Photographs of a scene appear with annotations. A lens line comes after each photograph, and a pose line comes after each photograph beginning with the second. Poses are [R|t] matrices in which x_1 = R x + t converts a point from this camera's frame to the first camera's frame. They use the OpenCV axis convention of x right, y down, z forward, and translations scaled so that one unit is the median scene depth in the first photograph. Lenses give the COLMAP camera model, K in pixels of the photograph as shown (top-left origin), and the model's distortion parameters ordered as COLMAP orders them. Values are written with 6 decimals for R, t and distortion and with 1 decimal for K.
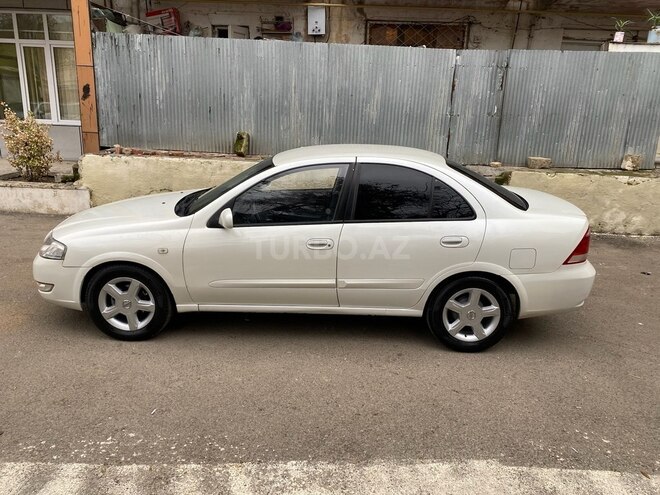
lens RADIAL K [[502.5, 0, 325.2], [0, 502.5, 246.8], [0, 0, 1]] dist [0.024921, -0.025918]
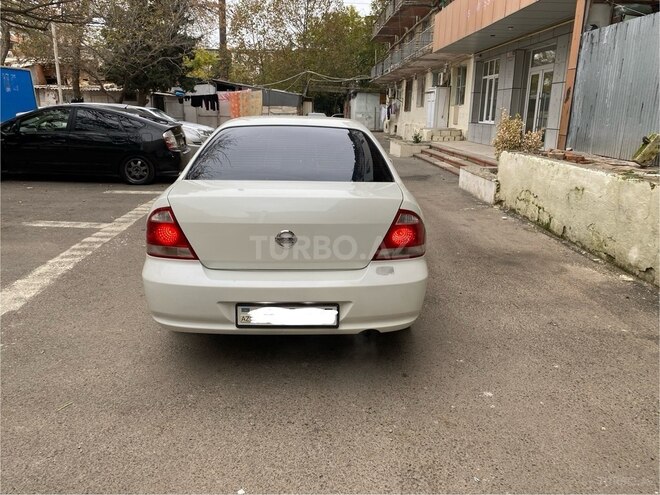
lens RADIAL K [[502.5, 0, 329.7], [0, 502.5, 242.8], [0, 0, 1]] dist [0.024921, -0.025918]
pose [[0.049655, 0.217200, -0.974863, 0.841267], [-0.287794, 0.937779, 0.194279, -0.137907], [0.956404, 0.270913, 0.109074, 0.797621]]
